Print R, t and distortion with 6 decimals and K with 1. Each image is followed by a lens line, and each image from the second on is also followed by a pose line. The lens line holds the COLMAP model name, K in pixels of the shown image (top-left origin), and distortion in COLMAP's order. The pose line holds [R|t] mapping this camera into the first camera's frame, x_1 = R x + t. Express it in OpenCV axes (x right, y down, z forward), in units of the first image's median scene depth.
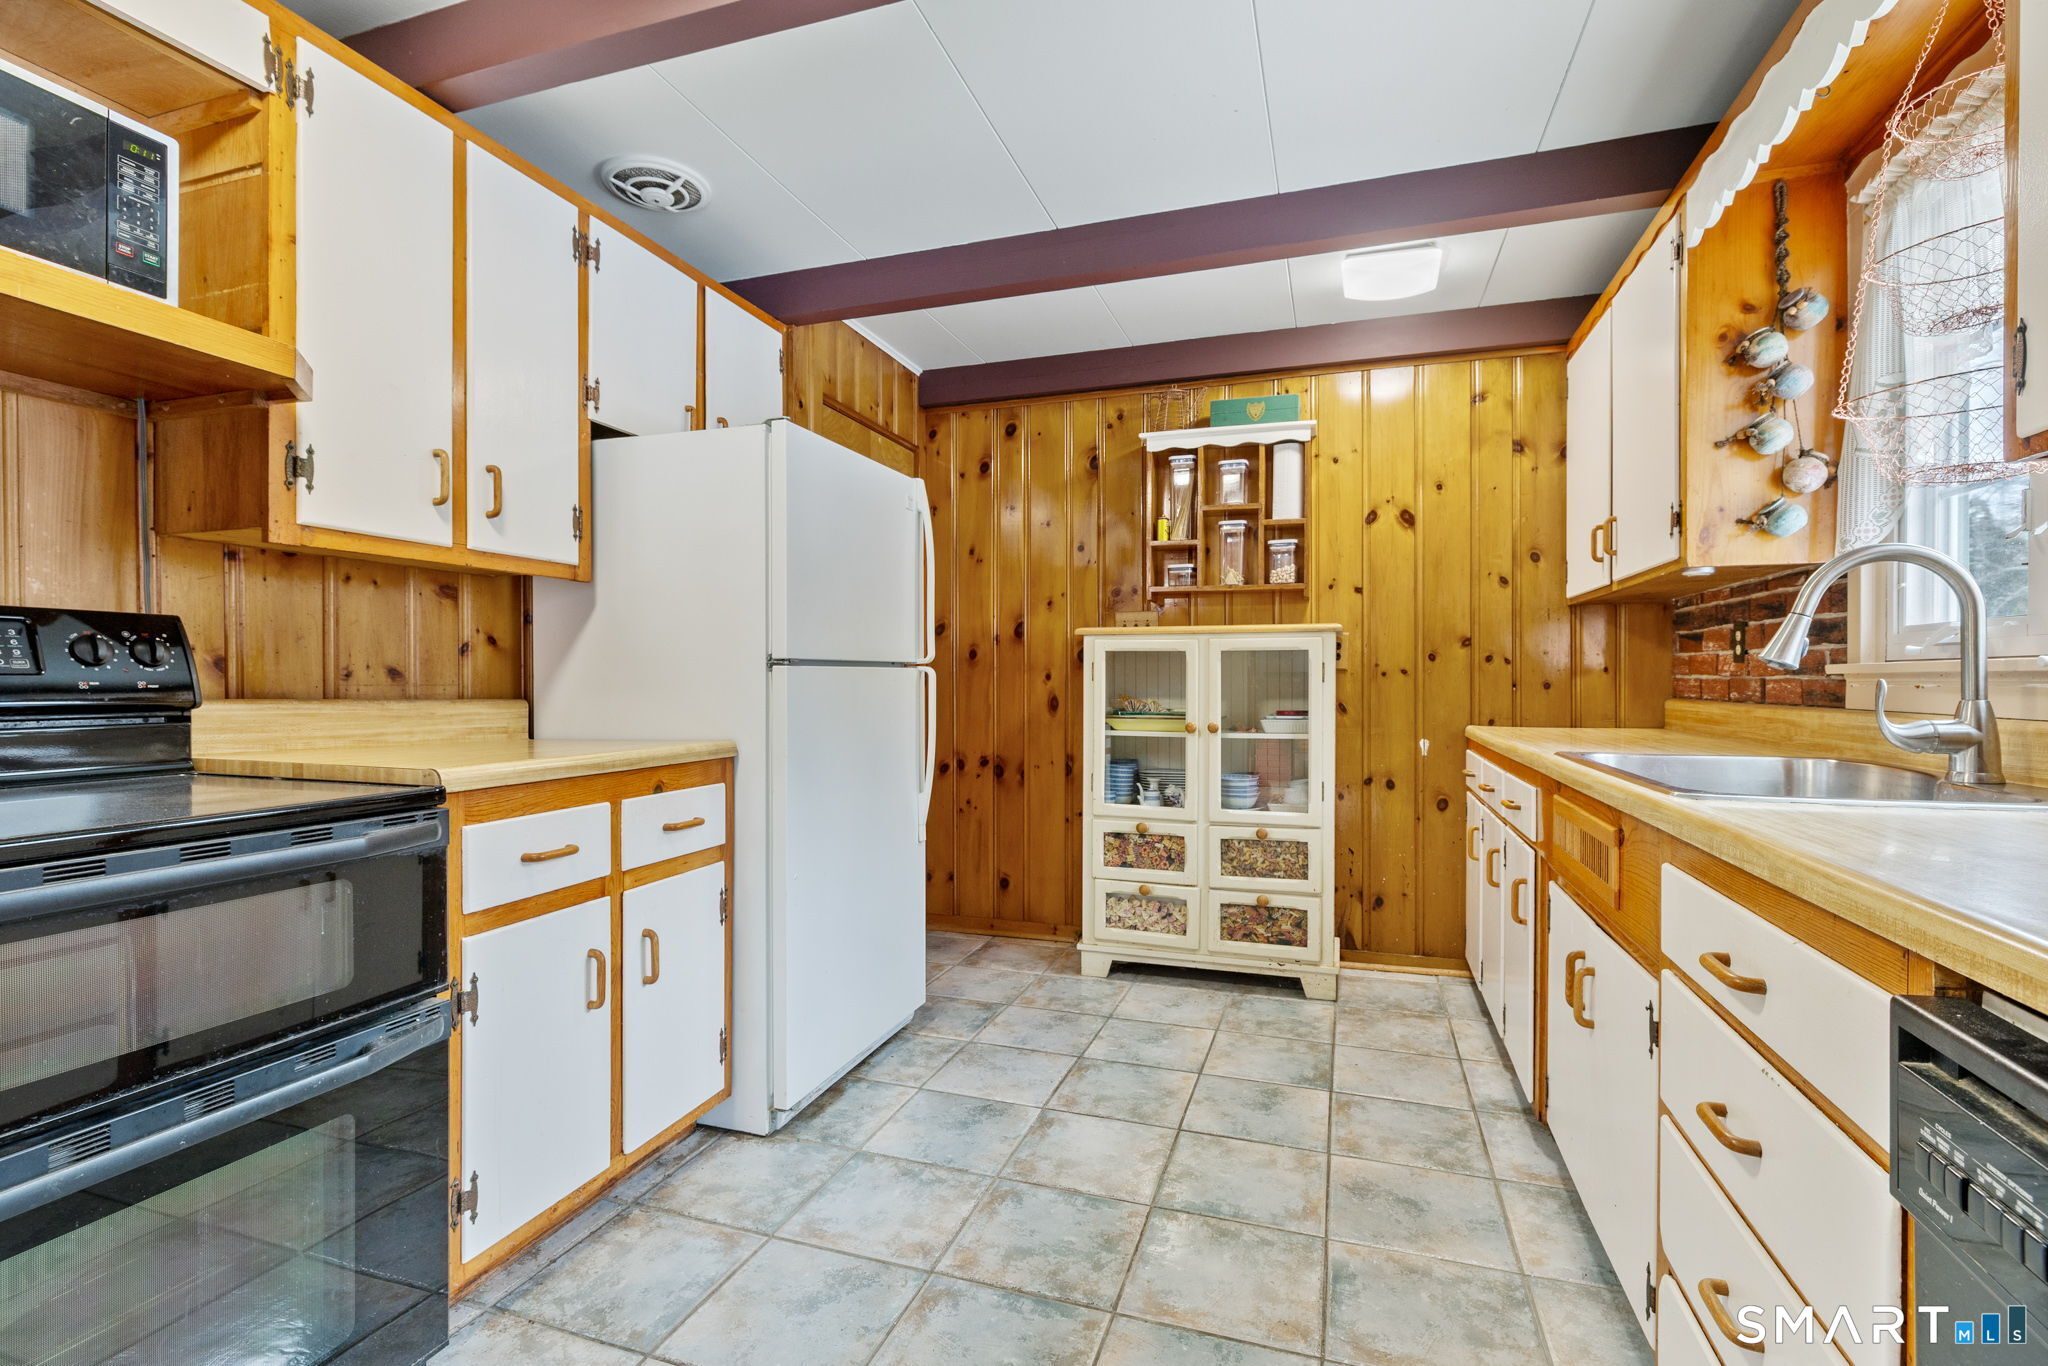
lens RADIAL K [[947.4, 0, 1020.7], [0, 947.4, 687.7], [0, 0, 1]] dist [0.004483, -0.001634]
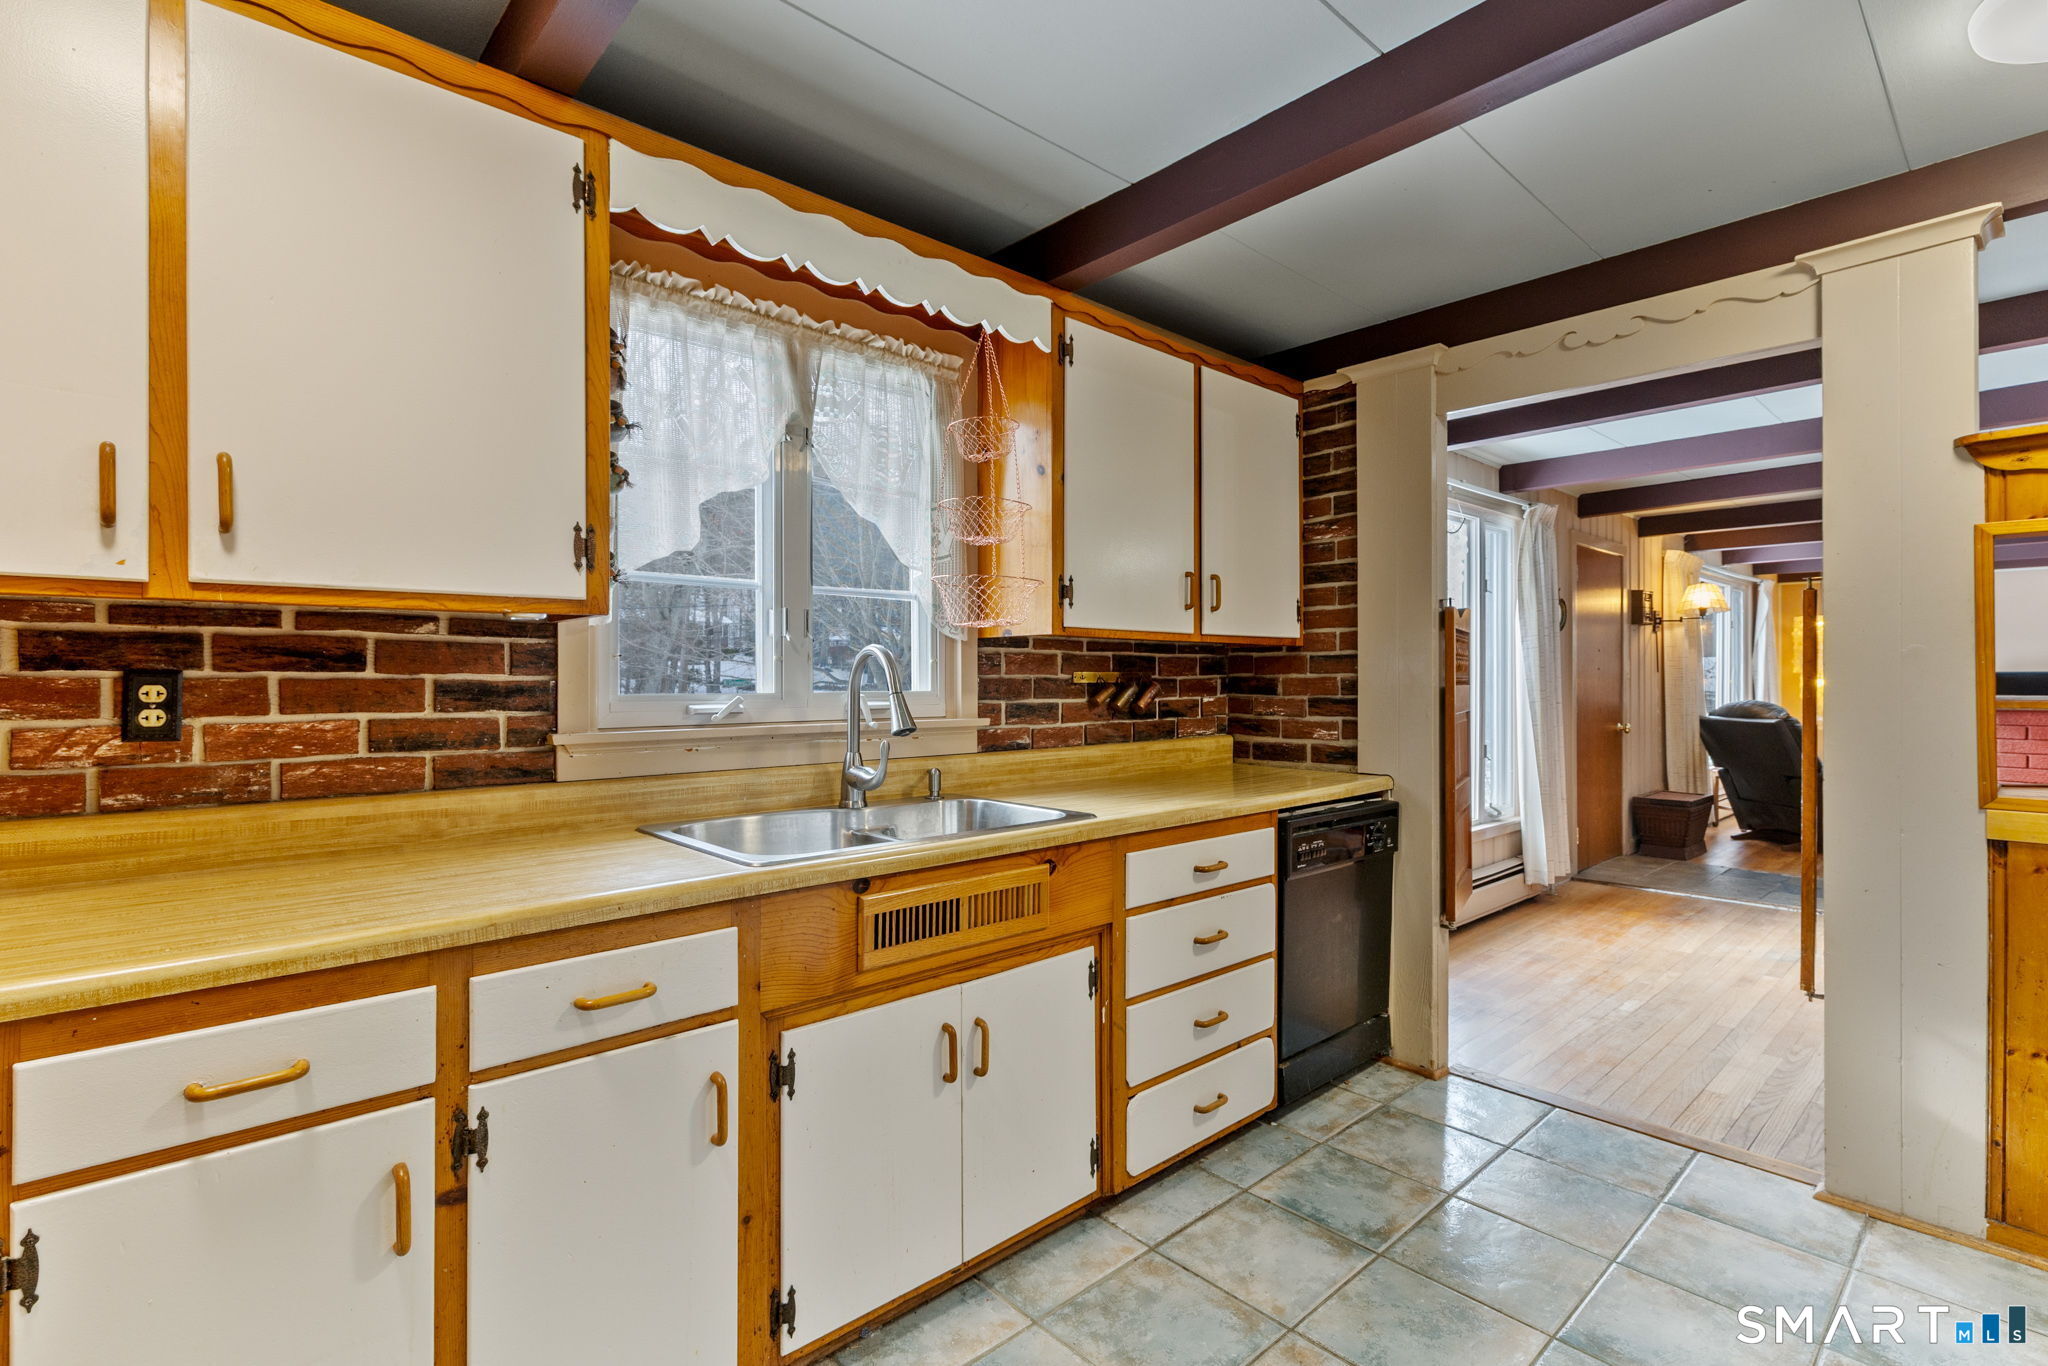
lens RADIAL K [[947.4, 0, 1020.9], [0, 947.4, 676.7], [0, 0, 1]] dist [0.004483, -0.001634]
pose [[-0.874594, -0.000212, 0.484857, 0.037960], [0.004480, 0.999954, 0.008518, -0.097960], [-0.484836, 0.009622, -0.874552, 1.824361]]
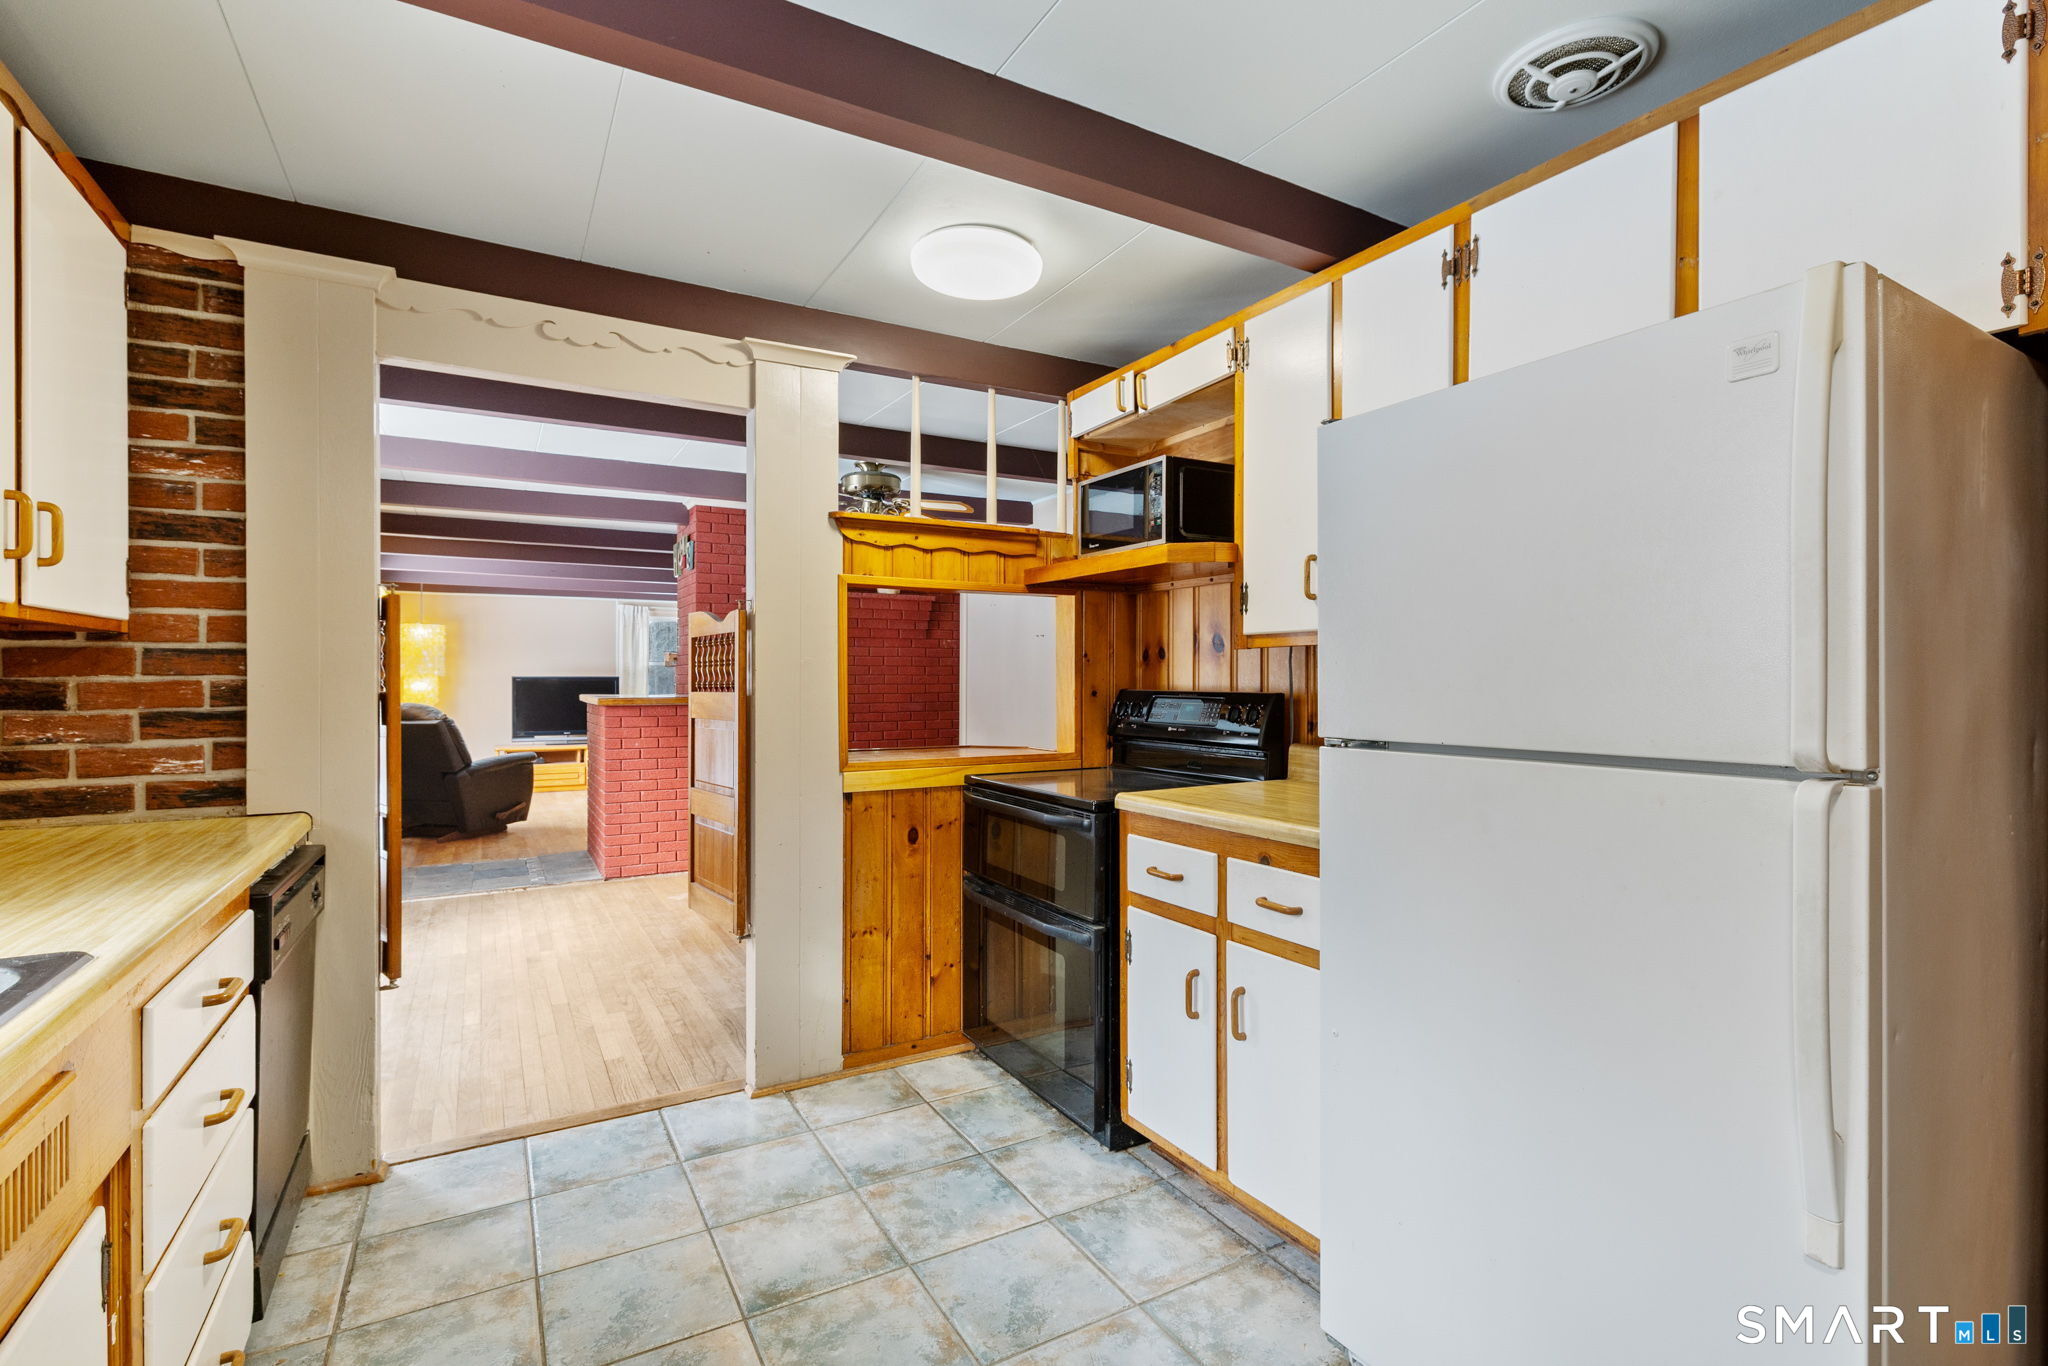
lens RADIAL K [[947.4, 0, 1027.6], [0, 947.4, 687.1], [0, 0, 1]] dist [0.004483, -0.001634]
pose [[-0.658306, 0.004235, -0.752739, 0.584456], [-0.007865, 0.999891, 0.012503, -0.095162], [0.752710, 0.014151, -0.658201, 1.596276]]
